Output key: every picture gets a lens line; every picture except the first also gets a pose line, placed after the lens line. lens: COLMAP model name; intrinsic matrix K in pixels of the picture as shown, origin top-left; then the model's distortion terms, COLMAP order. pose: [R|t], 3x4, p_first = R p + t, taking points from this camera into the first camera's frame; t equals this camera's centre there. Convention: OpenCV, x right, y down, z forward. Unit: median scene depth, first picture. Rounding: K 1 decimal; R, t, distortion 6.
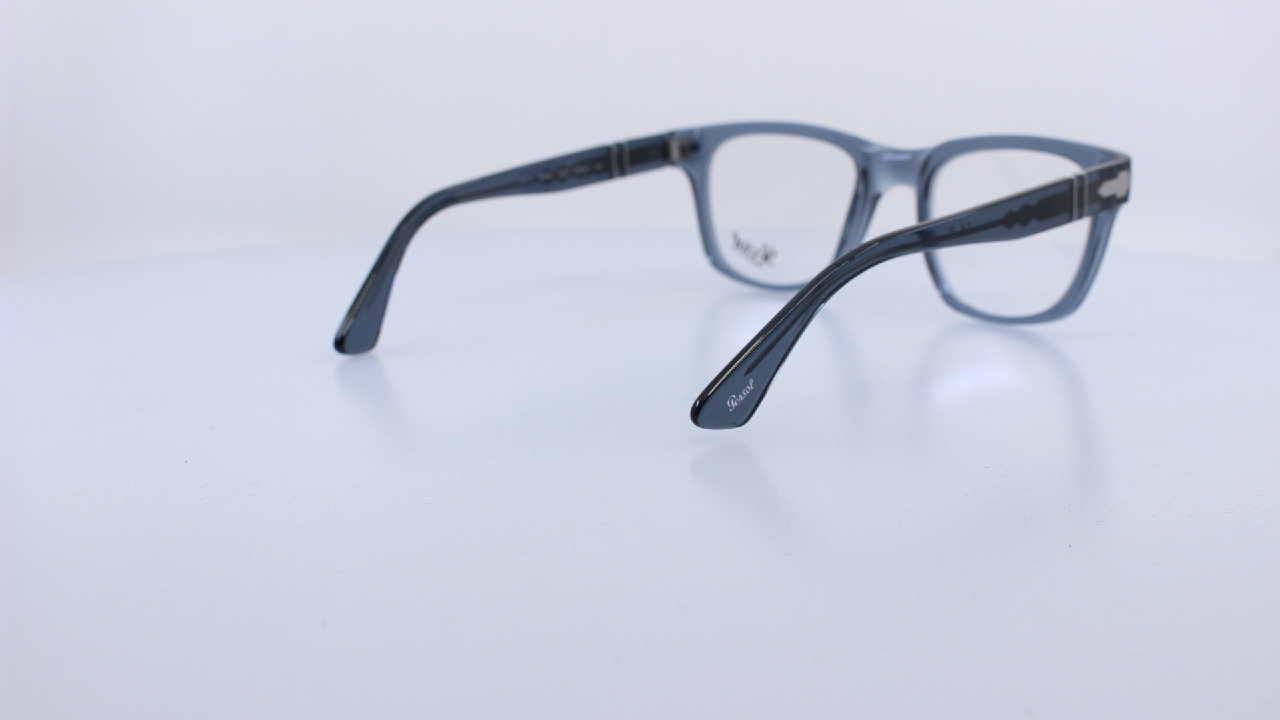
lens RADIAL K [[1643.7, 0, 643.1], [0, 1643.7, 364.7], [0, 0, 1]] dist [-0.004351, 0.000000]
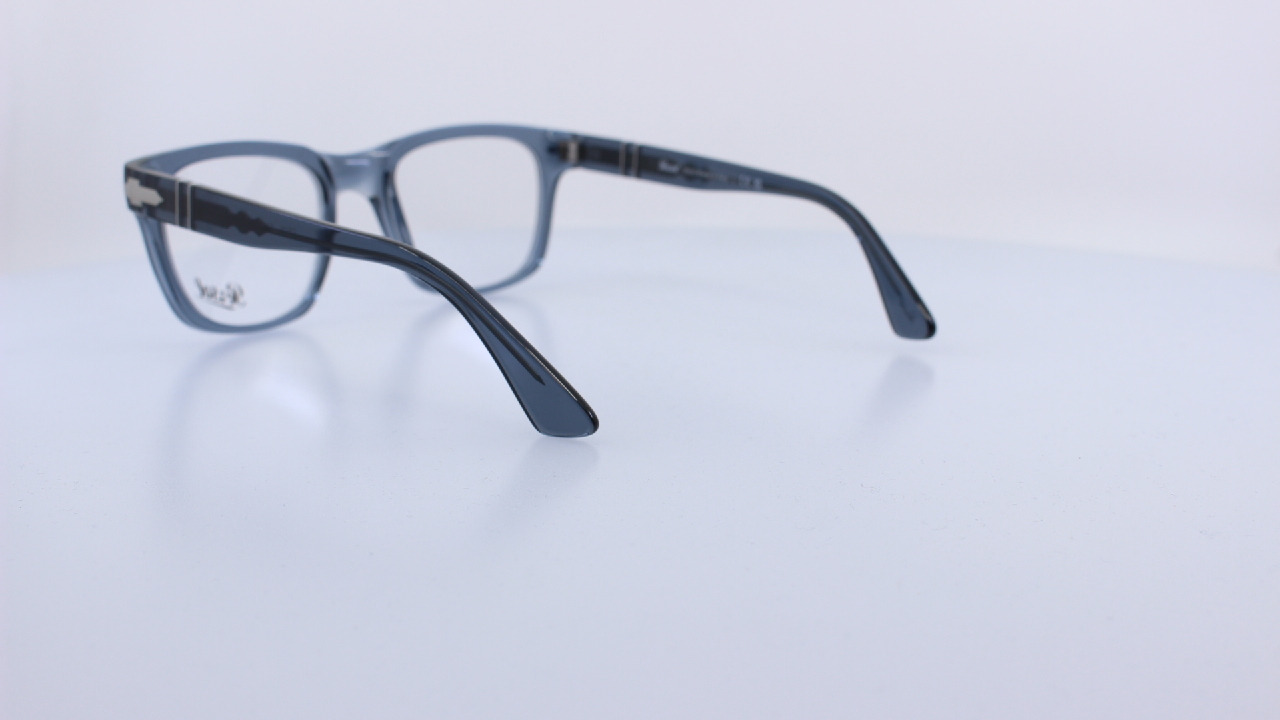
lens RADIAL K [[1643.7, 0, 642.0], [0, 1643.7, 361.5], [0, 0, 1]] dist [-0.004351, 0.000000]
pose [[-0.050612, -0.200138, 0.978460, -0.819232], [0.208203, 0.956075, 0.206329, -0.173697], [-0.976775, 0.214161, -0.006719, 0.834540]]
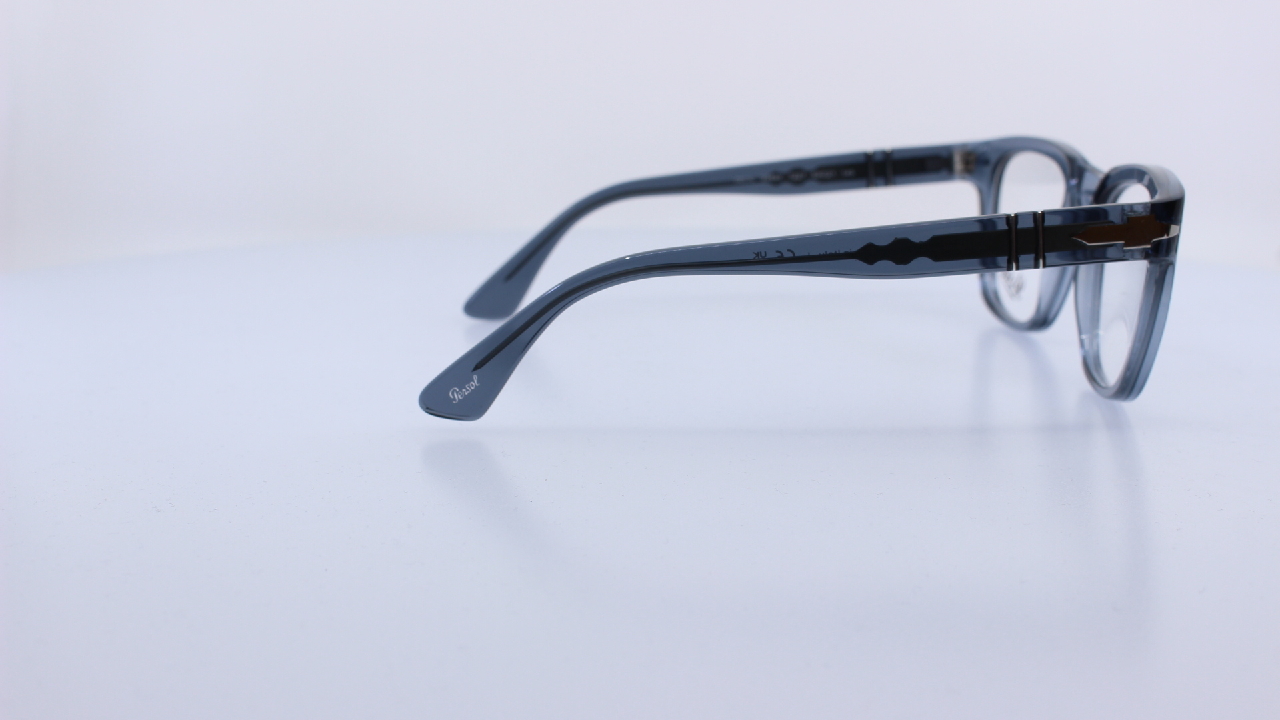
lens RADIAL K [[1643.7, 0, 644.4], [0, 1643.7, 359.1], [0, 0, 1]] dist [-0.004351, 0.000000]
pose [[0.712663, 0.145586, -0.686234, 0.565881], [-0.147796, 0.987431, 0.055998, -0.049657], [0.685761, 0.061515, 0.725223, 0.230289]]
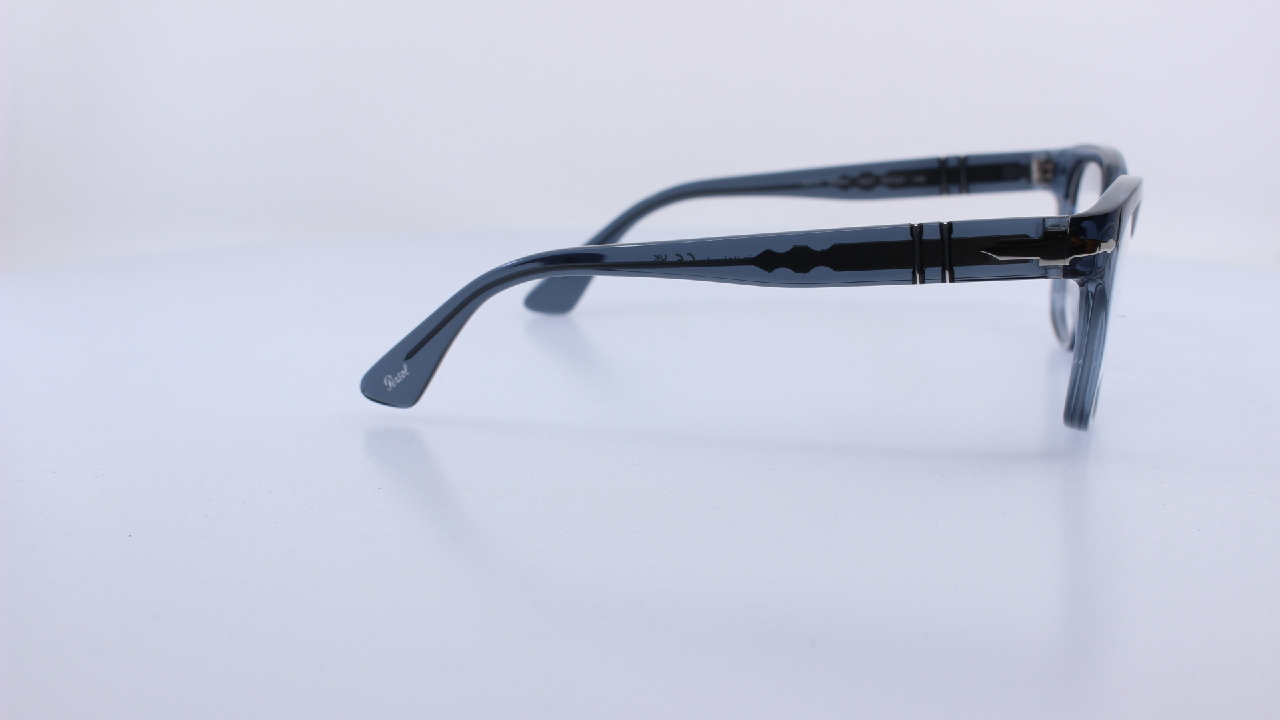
lens RADIAL K [[1643.7, 0, 644.3], [0, 1643.7, 356.1], [0, 0, 1]] dist [-0.004351, 0.000000]
pose [[0.512422, 0.176187, -0.840465, 0.692718], [-0.180152, 0.979002, 0.095391, -0.083763], [0.839624, 0.102531, 0.533403, 0.388781]]
